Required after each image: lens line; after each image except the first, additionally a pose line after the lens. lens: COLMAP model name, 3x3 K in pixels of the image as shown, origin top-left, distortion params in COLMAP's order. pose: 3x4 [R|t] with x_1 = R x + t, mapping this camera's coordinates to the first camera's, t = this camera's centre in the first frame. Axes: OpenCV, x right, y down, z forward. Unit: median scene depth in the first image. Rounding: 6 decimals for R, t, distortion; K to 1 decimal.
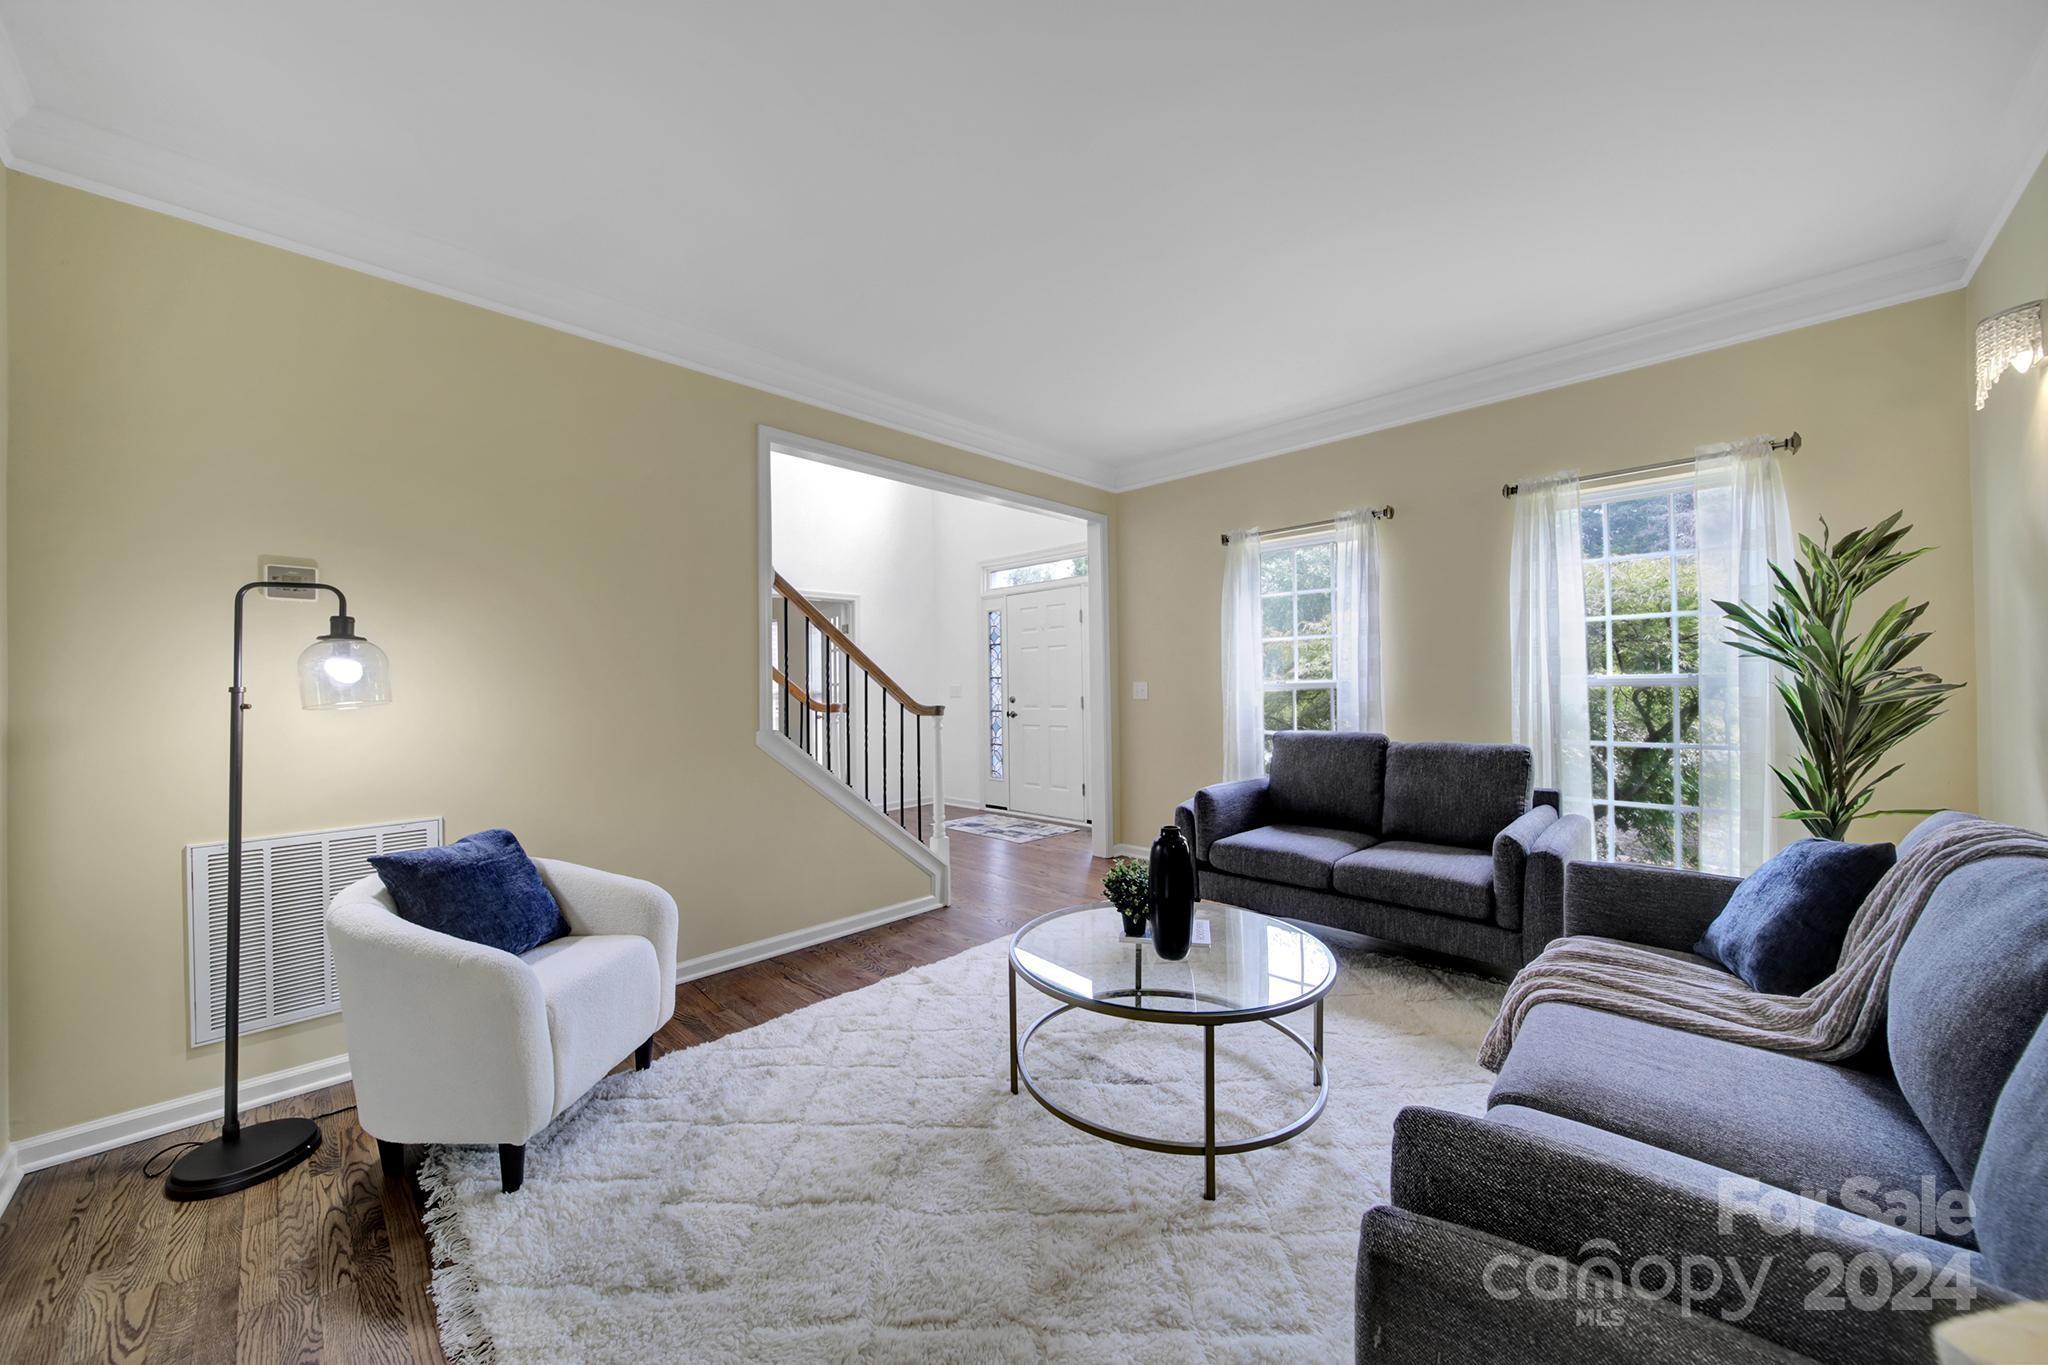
lens RADIAL K [[719.5, 0, 1044.8], [0, 719.5, 677.9], [0, 0, 1]] dist [-0.001179, -0.001423]
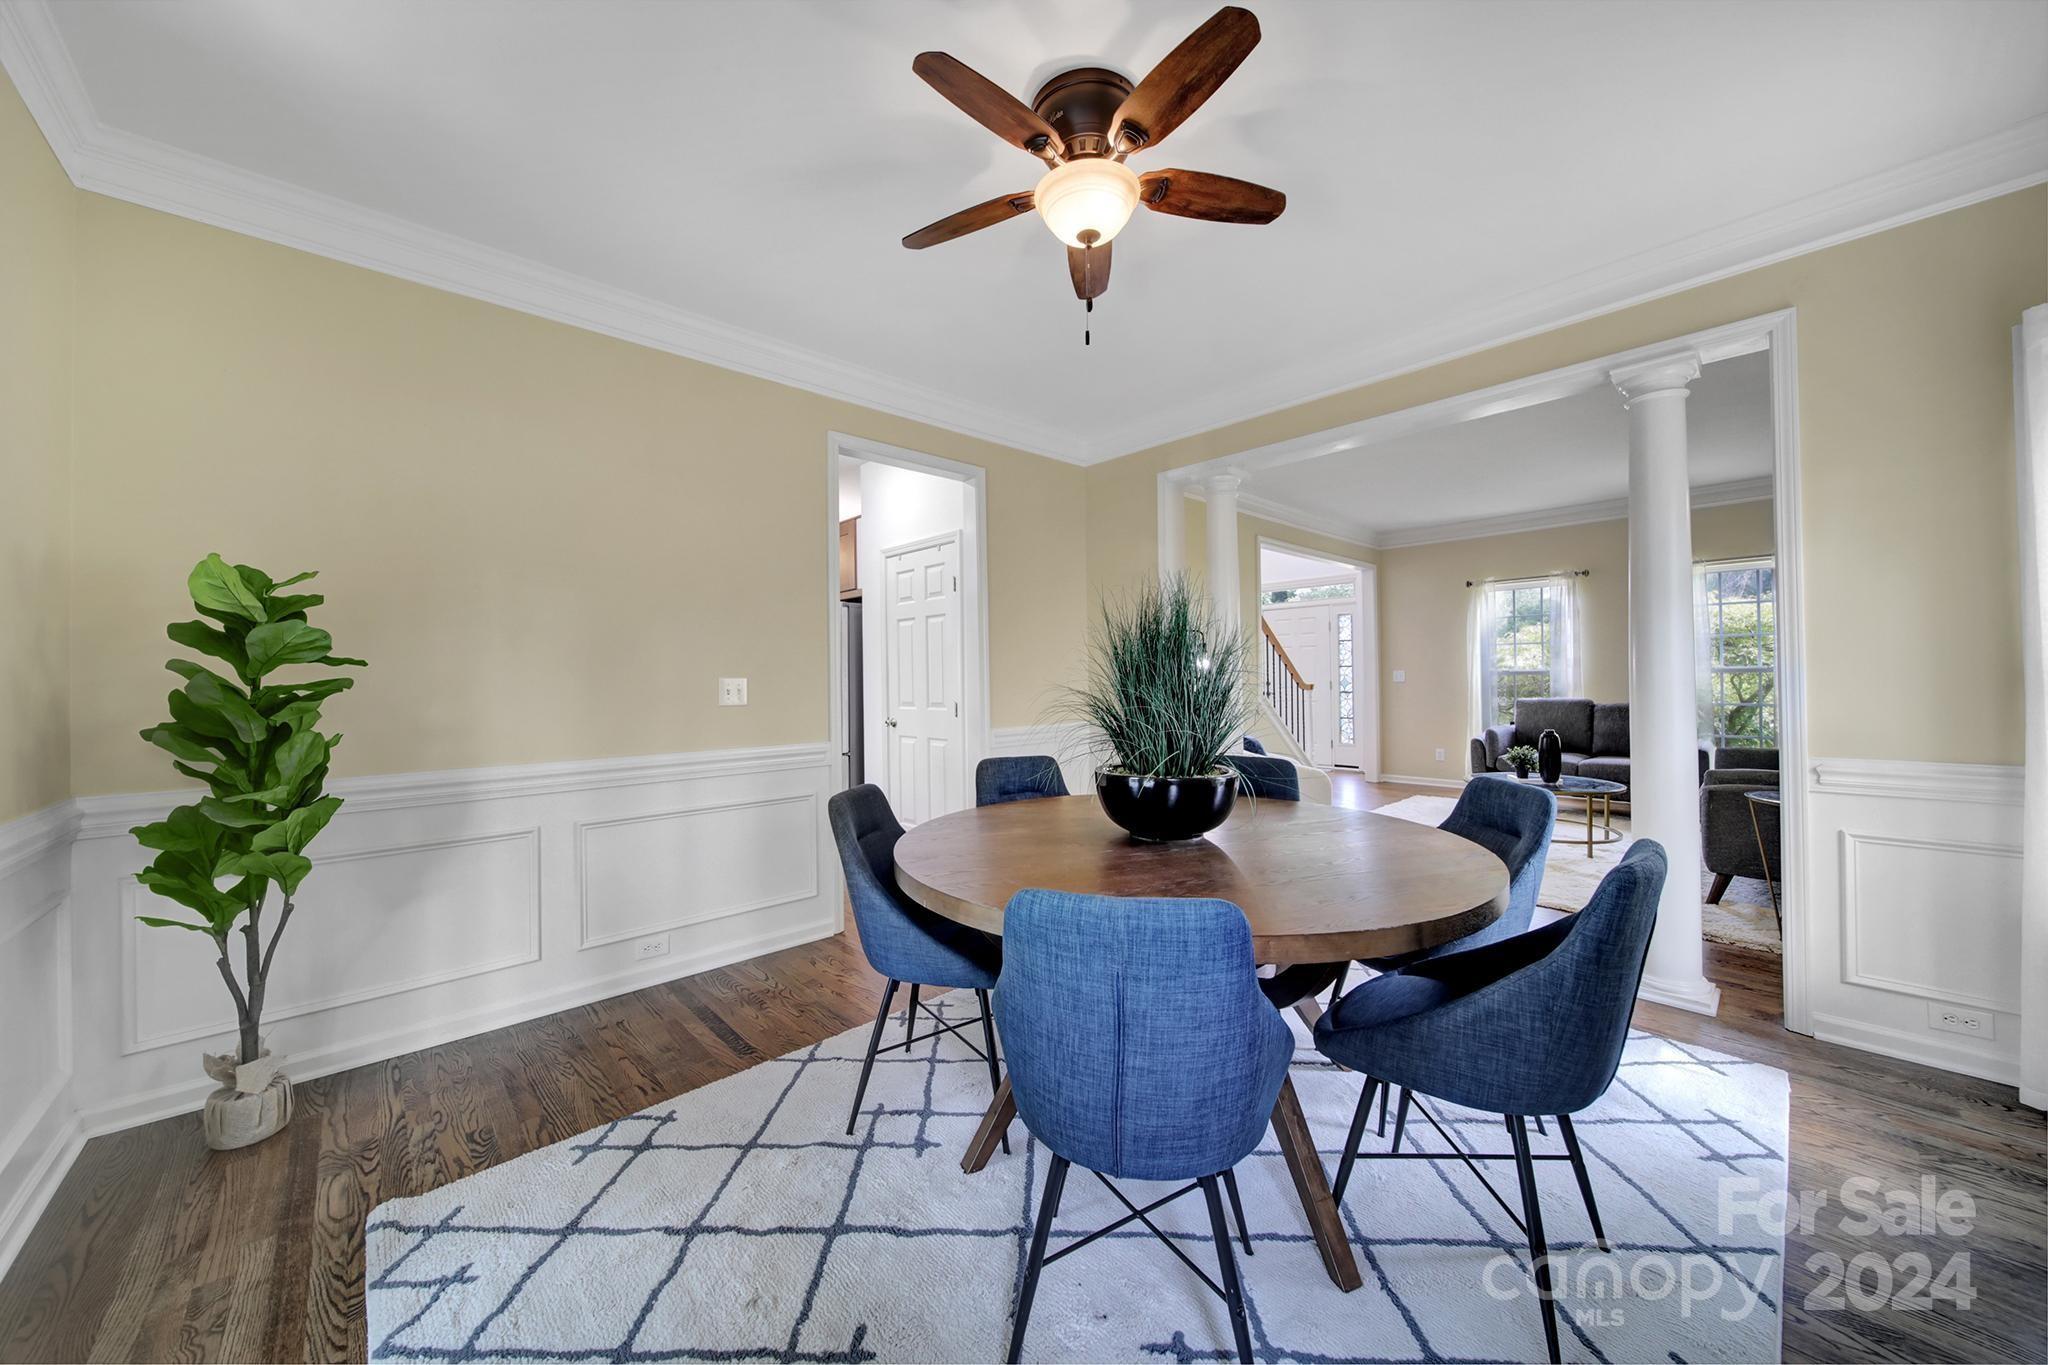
lens RADIAL K [[719.5, 0, 1033.0], [0, 719.5, 676.1], [0, 0, 1]] dist [-0.001179, -0.001423]
pose [[0.998735, -0.000791, -0.050270, -0.750940], [0.001296, 0.999949, 0.010010, -0.000128], [0.050259, -0.010063, 0.998686, -0.783859]]
